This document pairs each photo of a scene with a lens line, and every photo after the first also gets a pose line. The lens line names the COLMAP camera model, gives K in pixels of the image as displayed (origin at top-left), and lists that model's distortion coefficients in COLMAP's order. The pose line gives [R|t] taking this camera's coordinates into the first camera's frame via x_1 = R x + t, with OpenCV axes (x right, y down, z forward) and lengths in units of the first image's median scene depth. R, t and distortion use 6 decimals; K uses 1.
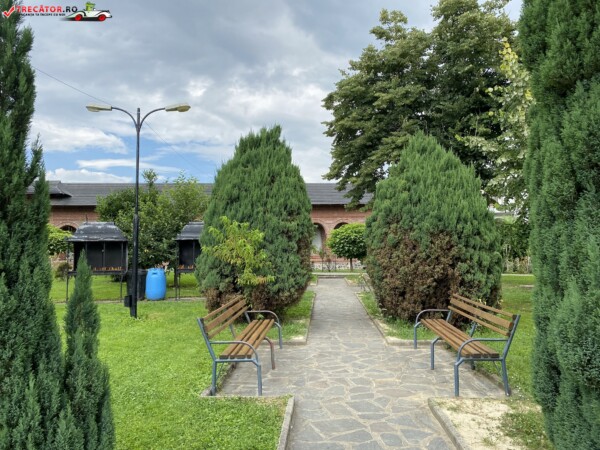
lens RADIAL K [[455.0, 0, 301.6], [0, 455.0, 224.3], [0, 0, 1]] dist [0.023794, -0.027138]
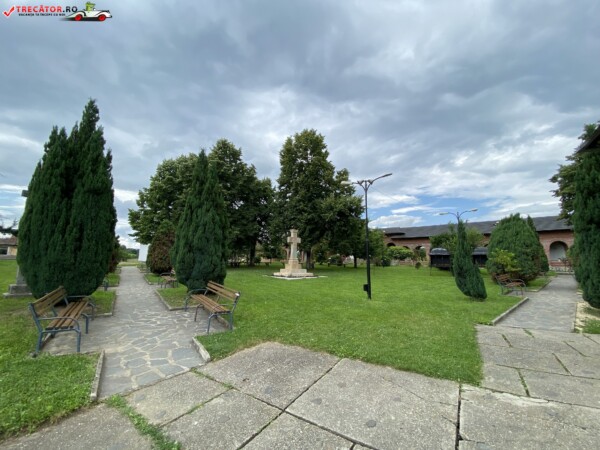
lens RADIAL K [[242.6, 0, 303.2], [0, 242.6, 228.8], [0, 0, 1]] dist [0.008230, -0.013733]
pose [[0.686030, -0.081895, -0.722949, 0.104844], [0.041294, 0.996426, -0.073690, -0.069687], [0.726400, 0.020700, 0.686960, -0.911913]]
